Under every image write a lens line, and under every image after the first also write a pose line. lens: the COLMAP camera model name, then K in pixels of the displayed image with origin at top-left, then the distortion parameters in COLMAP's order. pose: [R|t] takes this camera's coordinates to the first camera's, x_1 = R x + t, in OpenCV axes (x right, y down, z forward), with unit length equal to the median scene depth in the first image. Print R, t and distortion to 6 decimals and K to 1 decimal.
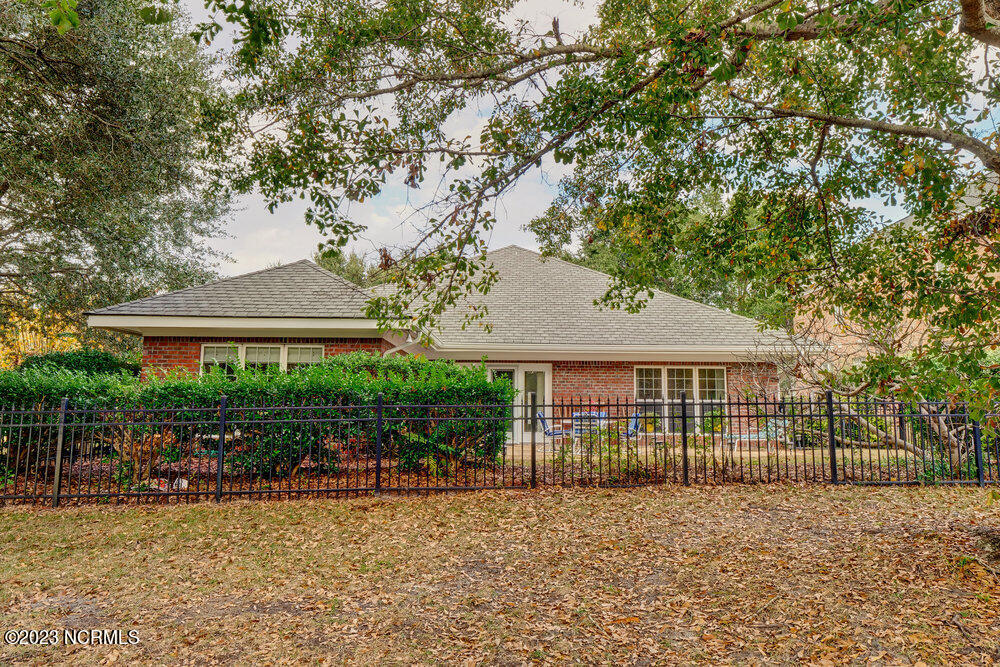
lens RADIAL K [[609.4, 0, 500.0], [0, 609.4, 333.5], [0, 0, 1]] dist [0.061020, 0.000351]
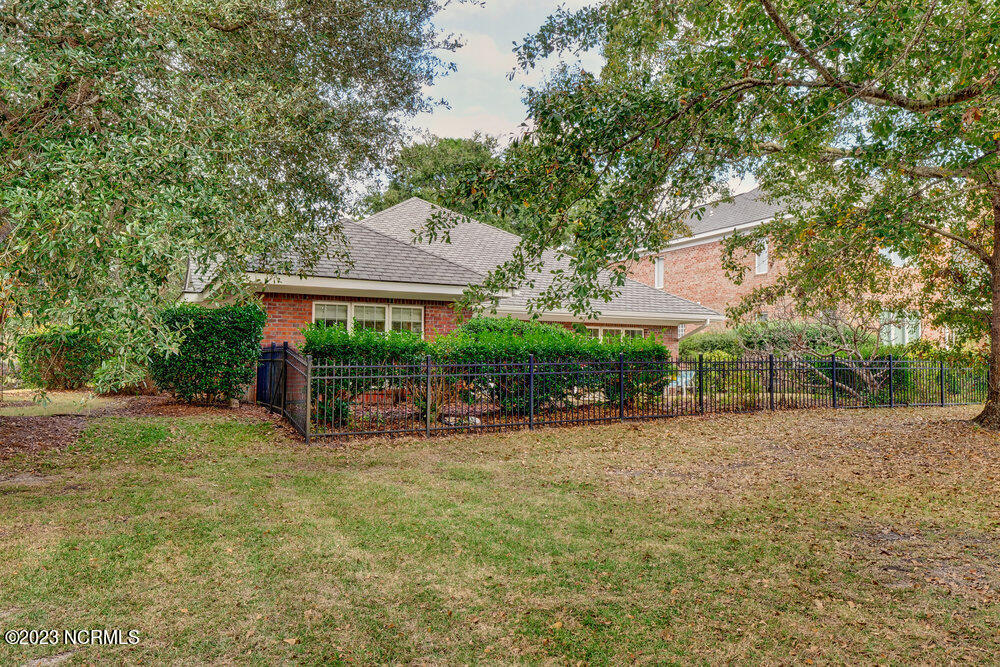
lens RADIAL K [[852.0, 0, 500.0], [0, 852.0, 333.5], [0, 0, 1]] dist [0.002531, 0.003907]
pose [[0.832301, 0.005921, 0.554292, -1.000142], [-0.045171, 0.997342, 0.057173, -0.024753], [-0.552480, -0.072623, 0.830356, -0.325497]]
